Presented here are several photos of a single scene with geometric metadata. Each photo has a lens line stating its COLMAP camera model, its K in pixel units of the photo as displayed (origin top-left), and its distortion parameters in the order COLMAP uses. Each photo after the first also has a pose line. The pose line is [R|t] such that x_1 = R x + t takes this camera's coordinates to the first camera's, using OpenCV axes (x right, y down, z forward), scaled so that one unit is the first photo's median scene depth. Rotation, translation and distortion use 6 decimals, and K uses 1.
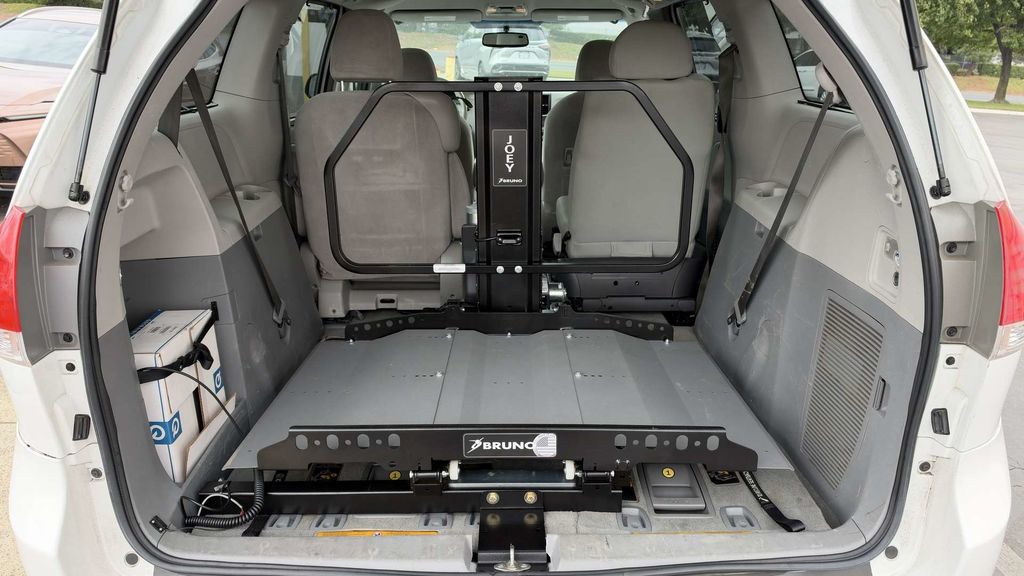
lens RADIAL K [[719.3, 0, 512.0], [0, 719.3, 288.0], [0, 0, 1]] dist [-0.009973, -0.008017]
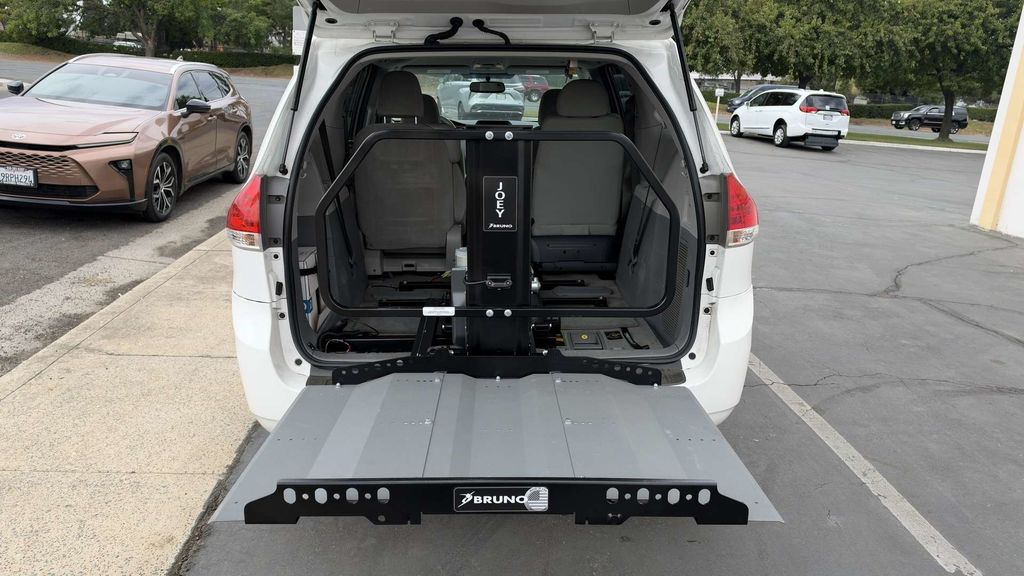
lens RADIAL K [[716.1, 0, 514.9], [0, 716.1, 306.2], [0, 0, 1]] dist [-0.003971, -0.000122]
pose [[0.999379, -0.004759, 0.034926, -0.010991], [0.005694, 0.999627, -0.026724, 0.162154], [-0.034786, 0.026906, 0.999033, -0.538164]]
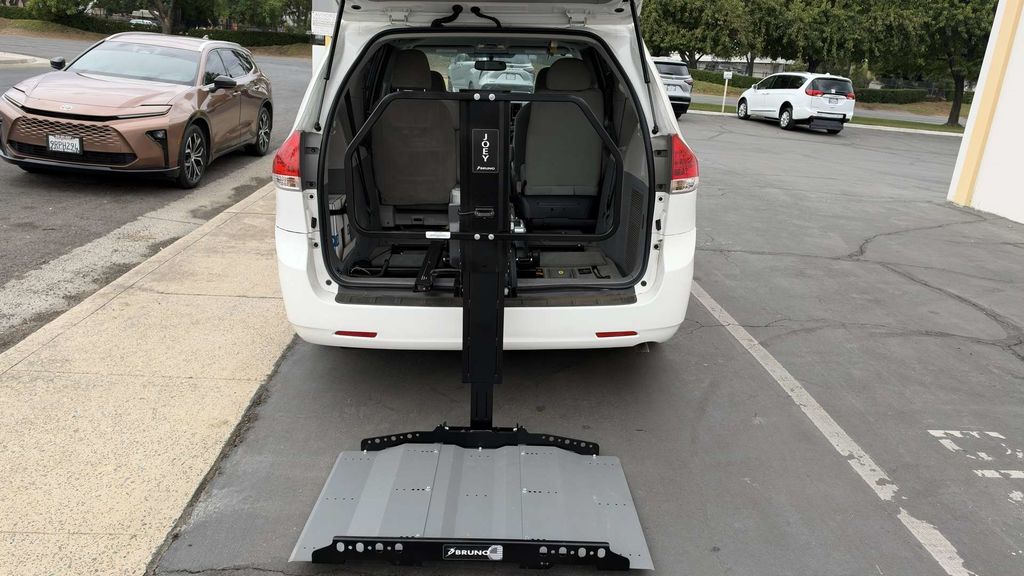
lens RADIAL K [[716.5, 0, 510.6], [0, 716.5, 309.3], [0, 0, 1]] dist [0.002604, -0.011104]
pose [[0.999840, 0.009875, 0.014935, 0.026340], [-0.009878, 0.999951, 0.000090, 0.264005], [-0.014934, -0.000238, 0.999888, -0.808718]]
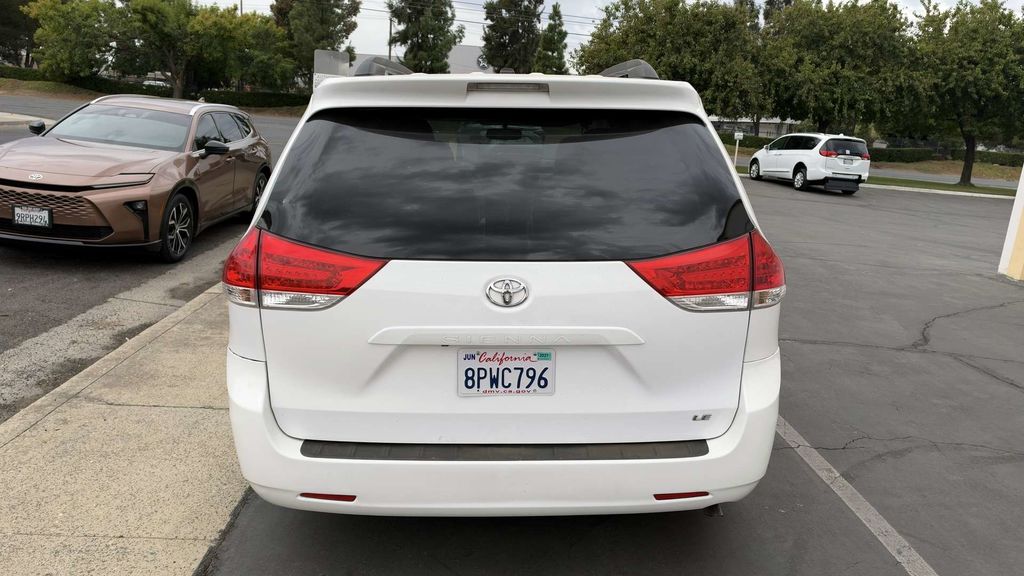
lens RADIAL K [[713.3, 0, 521.0], [0, 713.3, 315.3], [0, 0, 1]] dist [-0.000912, -0.003789]
pose [[0.999799, 0.008896, 0.017958, 0.002297], [-0.007683, 0.997754, -0.066538, 0.122370], [-0.018509, 0.066387, 0.997622, -0.470160]]
